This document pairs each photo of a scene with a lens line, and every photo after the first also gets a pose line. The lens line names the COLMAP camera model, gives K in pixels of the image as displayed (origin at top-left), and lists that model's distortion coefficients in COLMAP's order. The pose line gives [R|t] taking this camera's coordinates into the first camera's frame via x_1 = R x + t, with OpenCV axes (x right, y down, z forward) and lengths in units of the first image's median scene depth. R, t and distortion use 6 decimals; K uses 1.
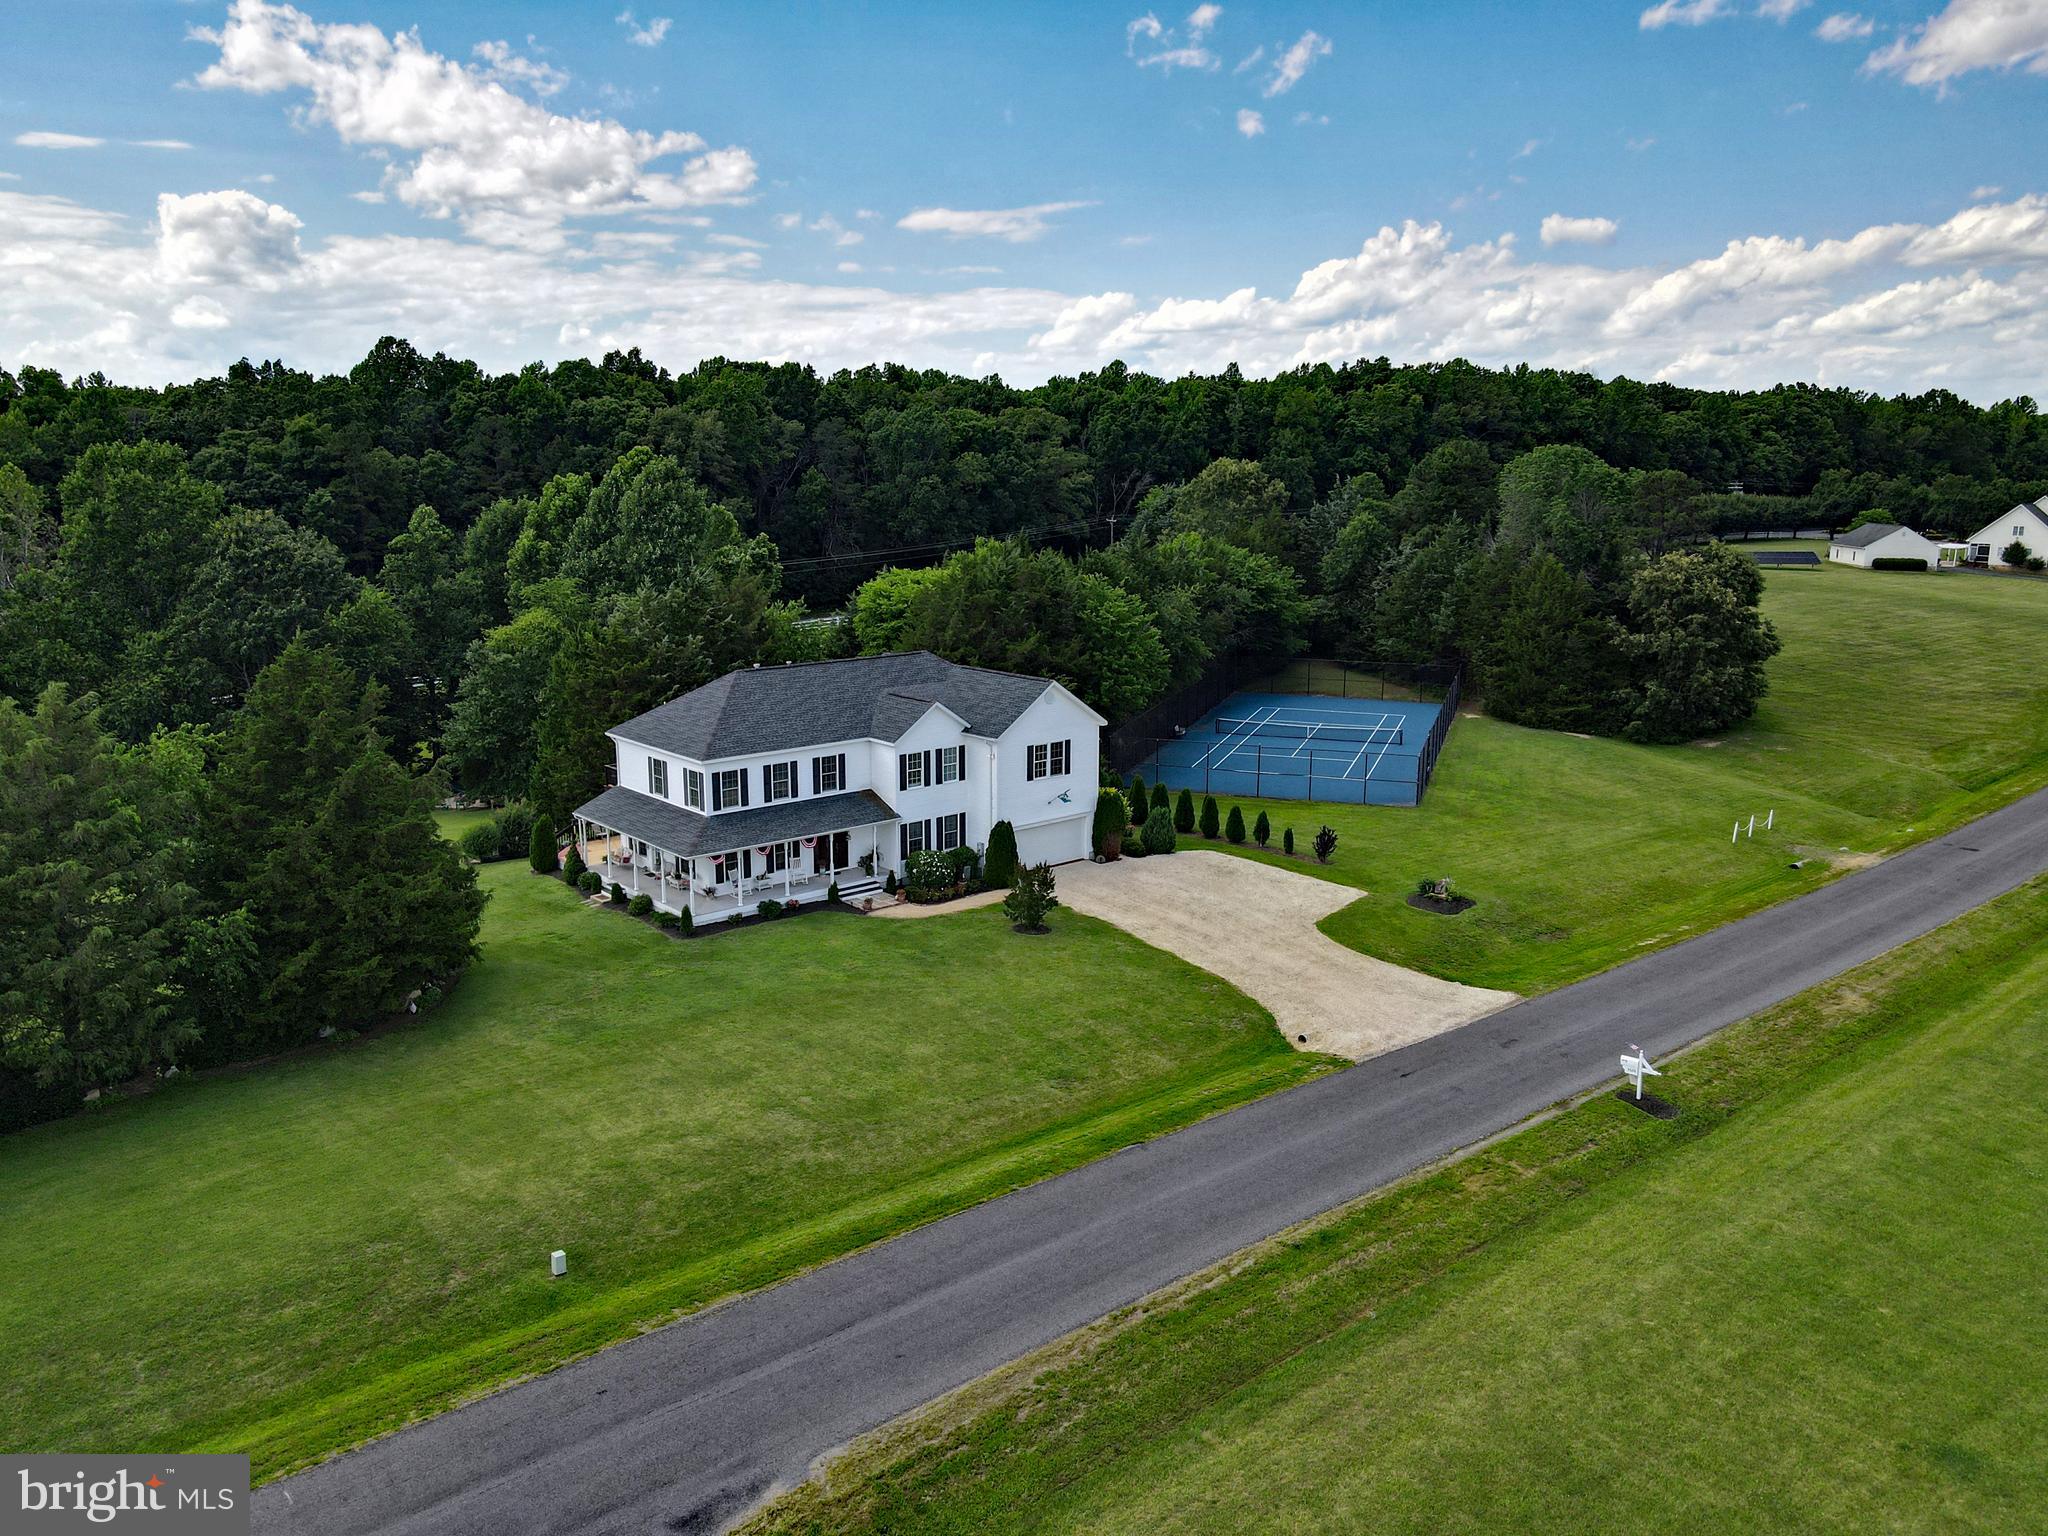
lens RADIAL K [[1395.8, 0, 1022.5], [0, 1395.8, 739.4], [0, 0, 1]] dist [0.000402, 0.025451]
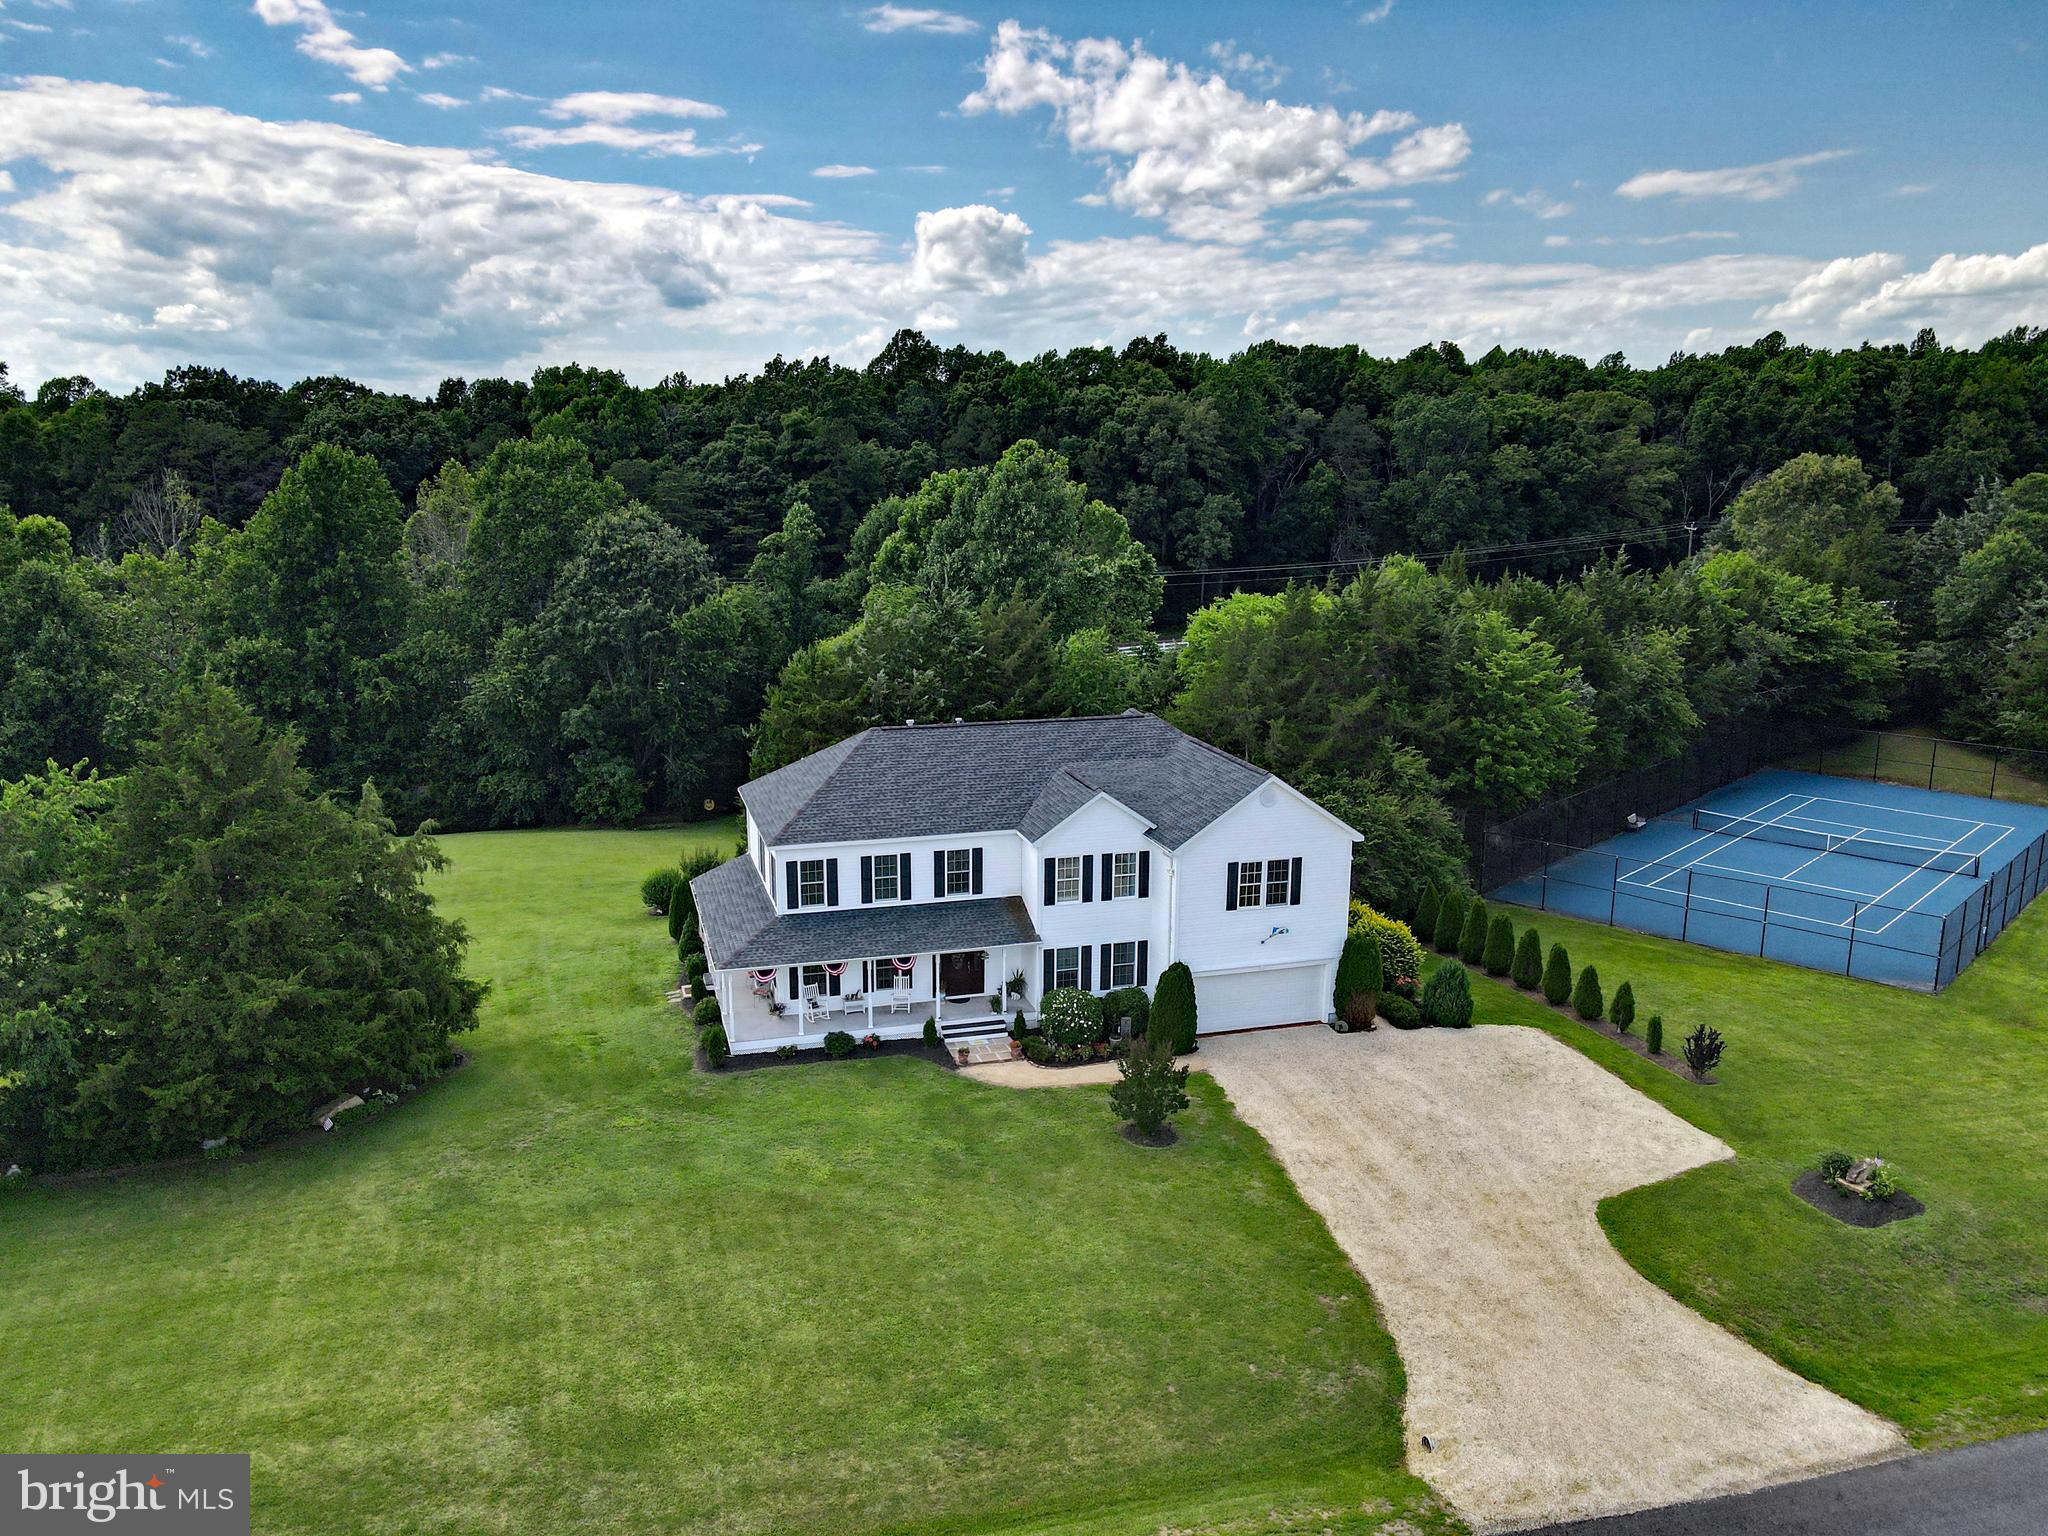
lens RADIAL K [[1444.6, 0, 1033.3], [0, 1444.6, 766.3], [0, 0, 1]] dist [-0.004503, 0.034510]
pose [[0.917072, 0.088342, -0.388812, 0.188893], [-0.081179, 0.996090, 0.034848, -0.060055], [0.390370, -0.000395, 0.920658, 0.261397]]
